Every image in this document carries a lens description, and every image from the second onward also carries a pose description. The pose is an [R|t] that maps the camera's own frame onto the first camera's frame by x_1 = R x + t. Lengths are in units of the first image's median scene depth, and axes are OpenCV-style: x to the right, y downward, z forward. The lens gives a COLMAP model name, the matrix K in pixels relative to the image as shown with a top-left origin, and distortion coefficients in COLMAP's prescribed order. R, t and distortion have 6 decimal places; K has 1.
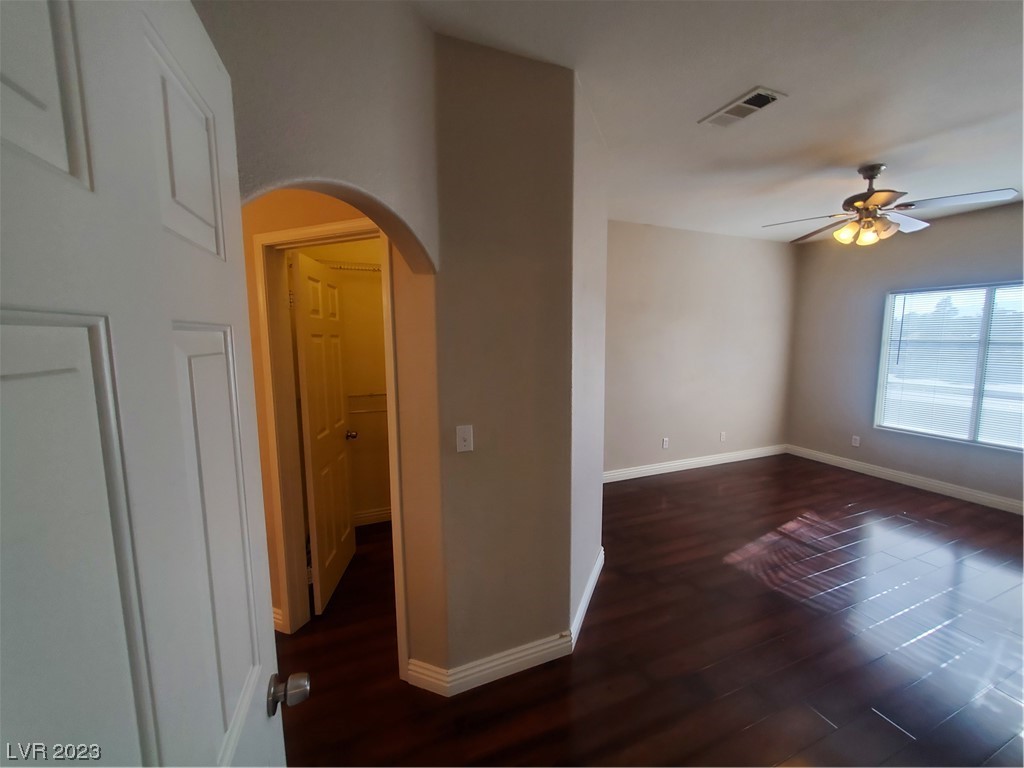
lens RADIAL K [[405.3, 0, 519.2], [0, 405.3, 382.6], [0, 0, 1]] dist [-0.023527, -0.000129]
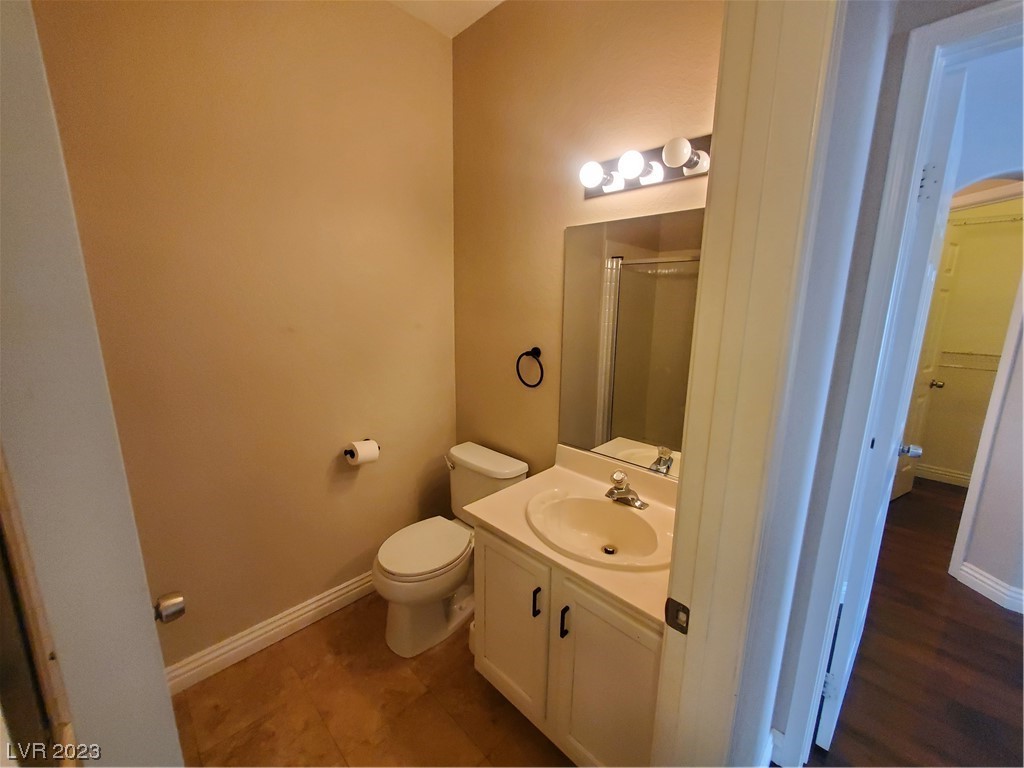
lens RADIAL K [[405.4, 0, 512.5], [0, 405.4, 387.9], [0, 0, 1]] dist [-0.000781, -0.000796]
pose [[0.386849, 0.191221, -0.902099, 0.137516], [-0.116857, 0.980542, 0.157737, 0.111907], [0.914709, 0.044396, 0.401667, -0.526716]]
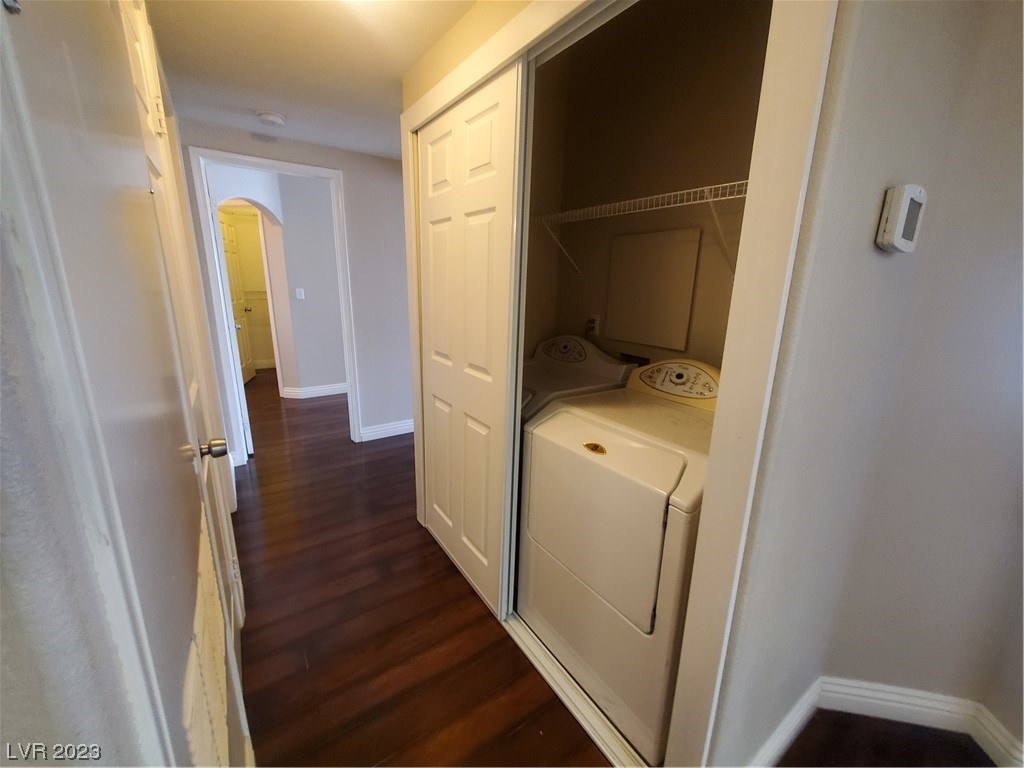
lens RADIAL K [[405.4, 0, 509.6], [0, 405.4, 384.5], [0, 0, 1]] dist [-0.000781, -0.000796]
pose [[0.979133, -0.019359, 0.202298, 0.424539], [-0.009680, 0.989880, 0.141576, 0.220681], [-0.202991, -0.140580, 0.969037, -1.229598]]
